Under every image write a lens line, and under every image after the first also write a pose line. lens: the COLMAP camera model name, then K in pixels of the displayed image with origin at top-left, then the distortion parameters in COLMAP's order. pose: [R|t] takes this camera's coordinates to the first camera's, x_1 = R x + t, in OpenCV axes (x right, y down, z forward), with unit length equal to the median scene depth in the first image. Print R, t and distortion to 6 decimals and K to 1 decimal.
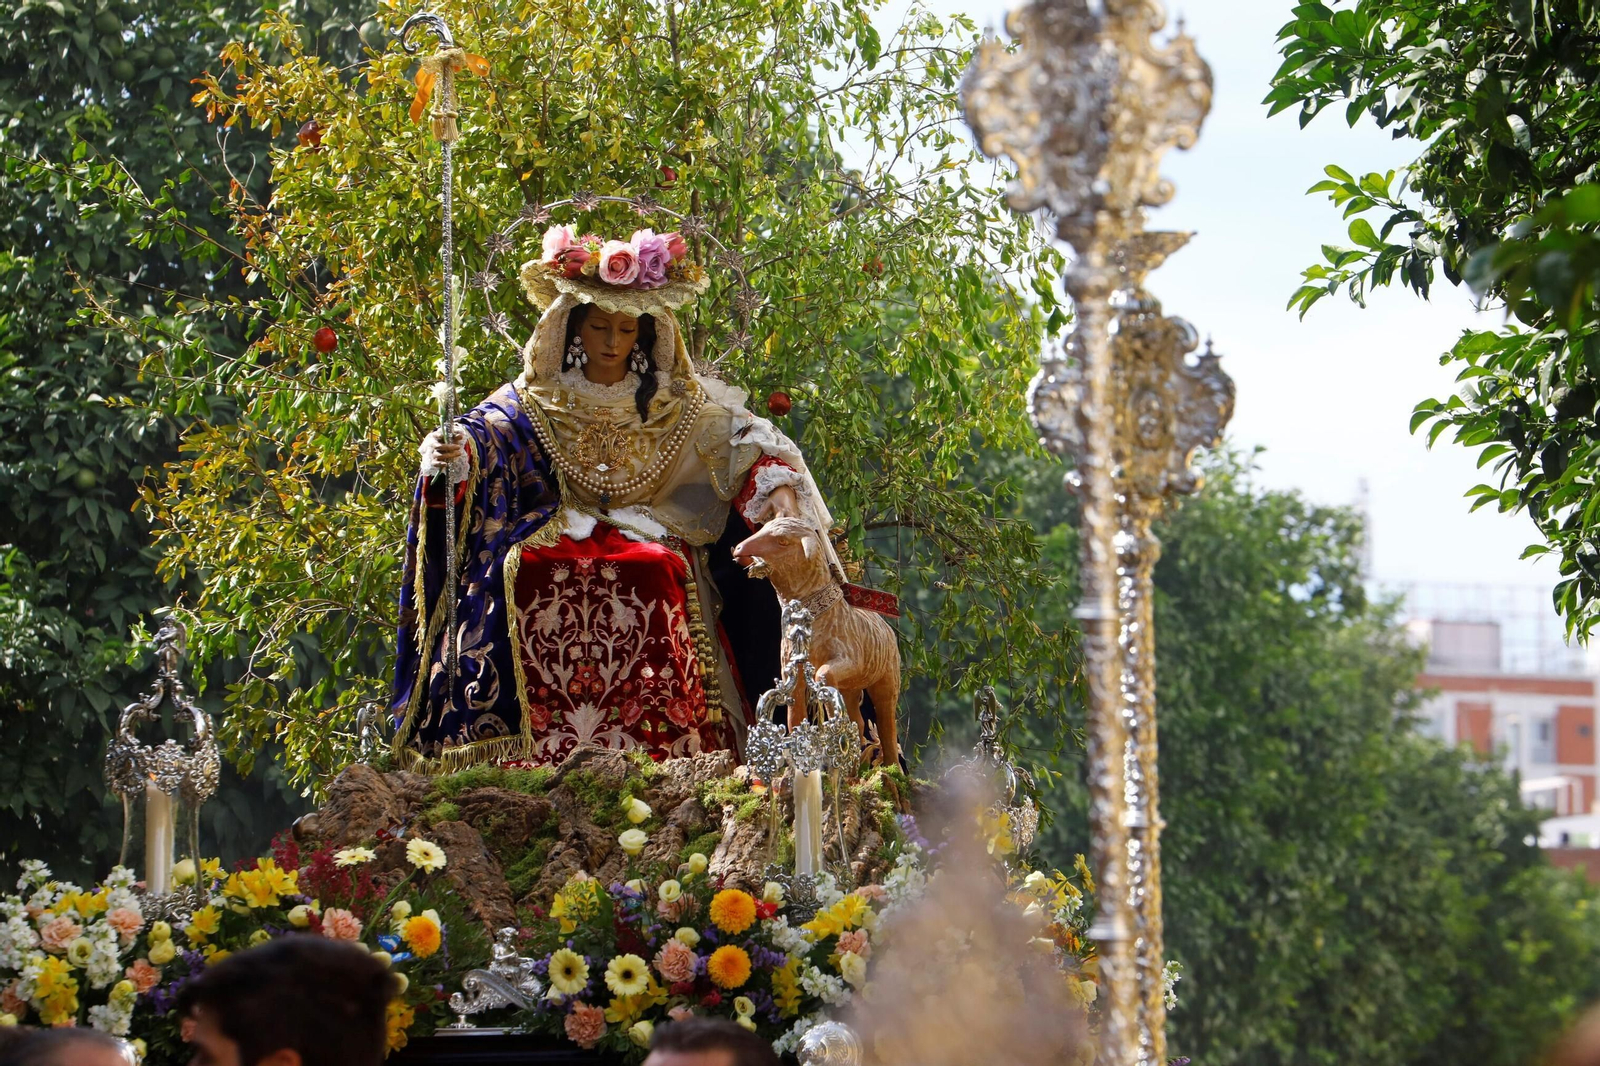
lens RADIAL K [[9263.1, 0, 772.8], [0, 9263.1, 538.3], [0, 0, 1]] dist [2.714769, 17.688281]
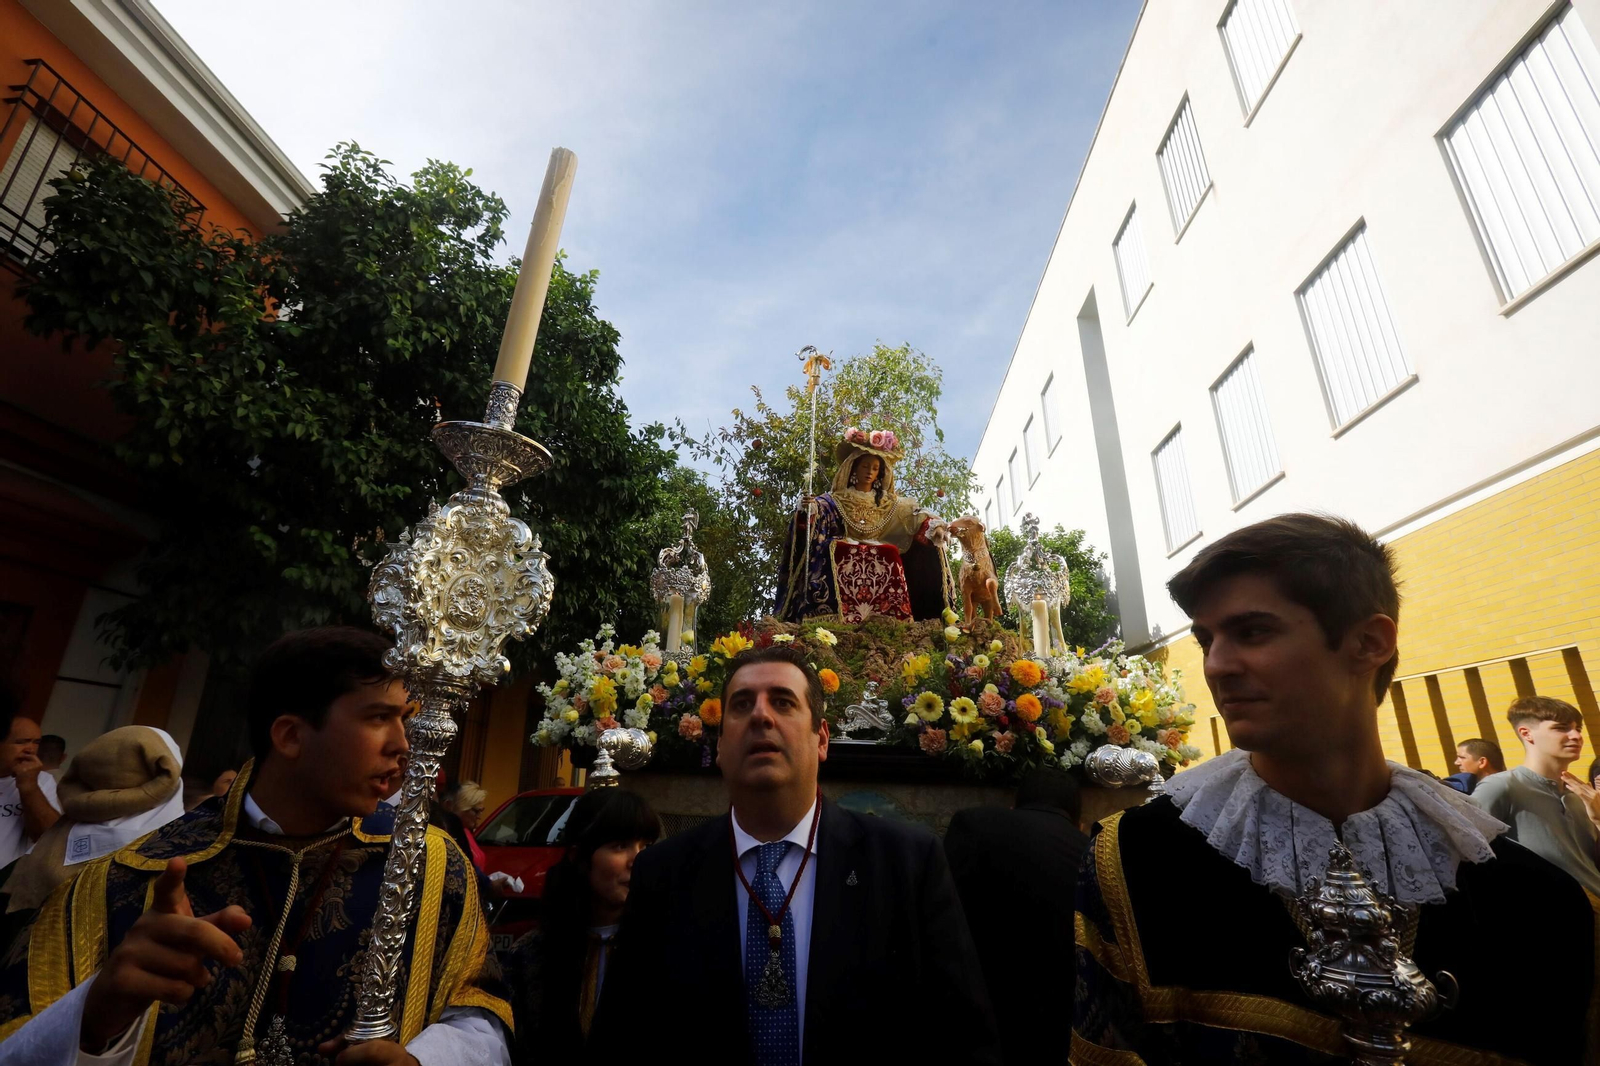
lens RADIAL K [[719.1, 0, 800.0], [0, 719.1, 533.0], [0, 0, 1]] dist [-0.000835, -0.000021]
pose [[0.994997, 0.072240, 0.069011, -0.049918], [-0.053365, 0.968267, -0.244155, 0.045786], [-0.084459, 0.239251, 0.967278, 0.820106]]
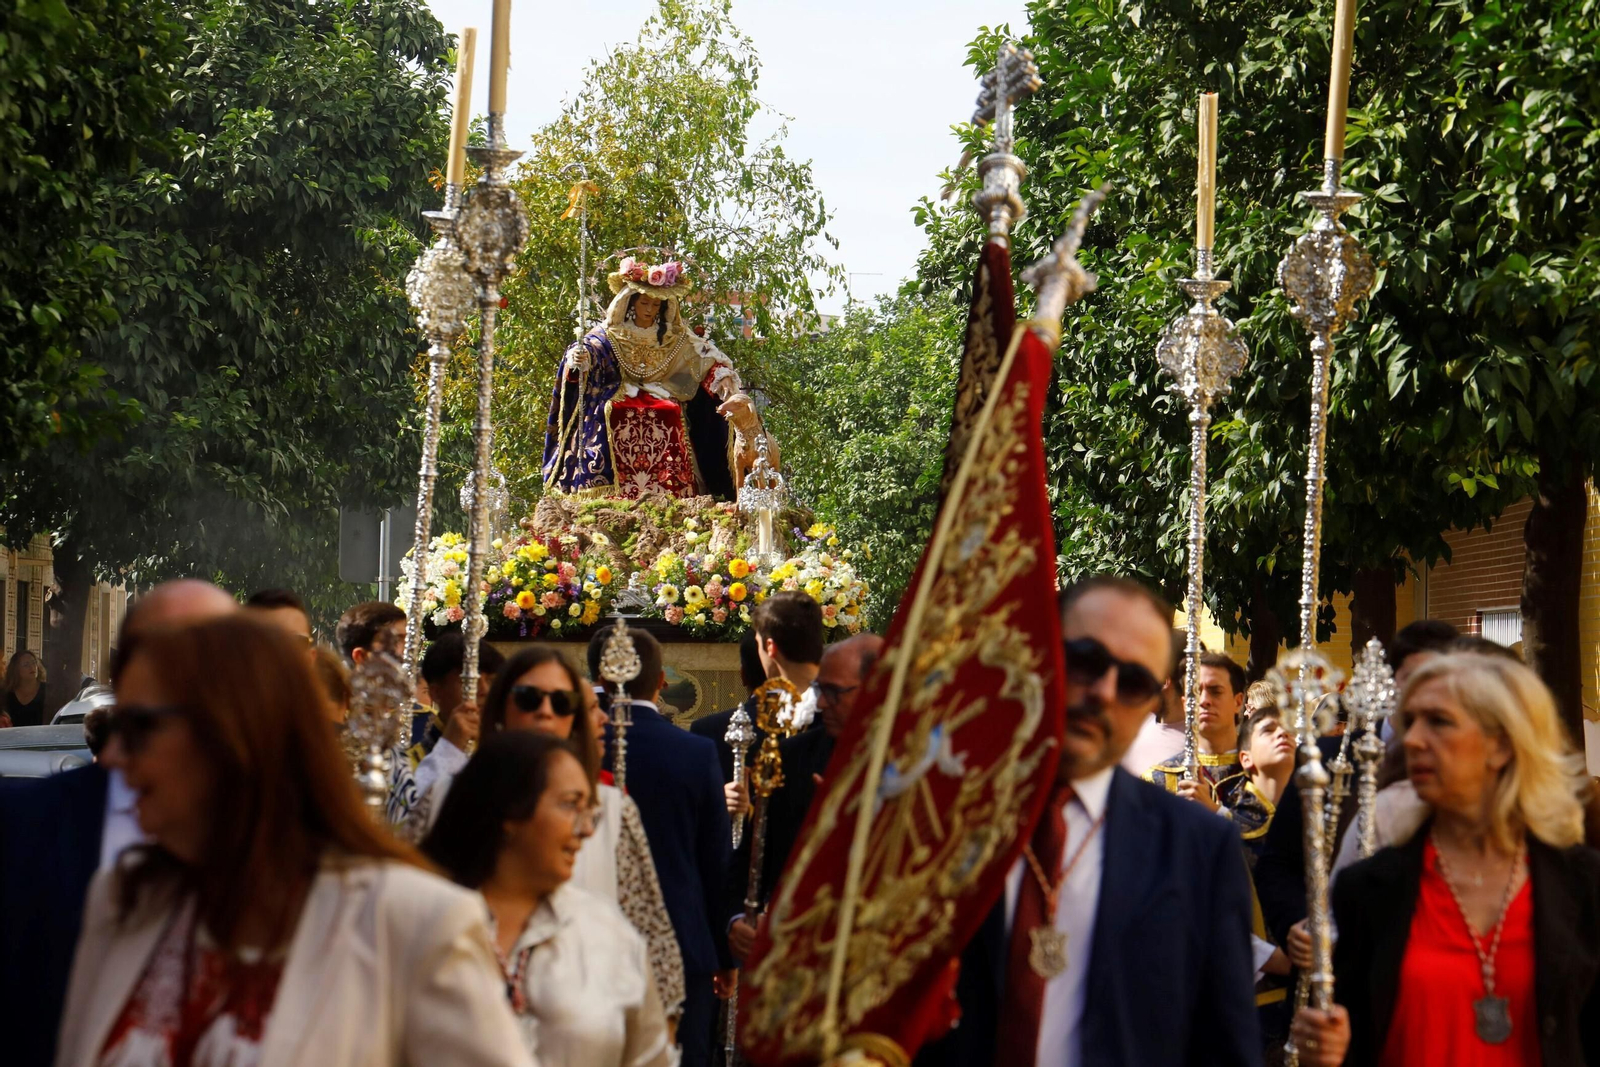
lens RADIAL K [[6847.2, 0, 800.0], [0, 6847.2, 533.5], [0, 0, 1]] dist [2.453548, 0.138842]
pose [[0.987713, 0.025888, 0.154121, -0.239526], [-0.033716, 0.998259, 0.048396, -0.049497], [-0.152599, -0.052997, 0.986866, -0.661342]]
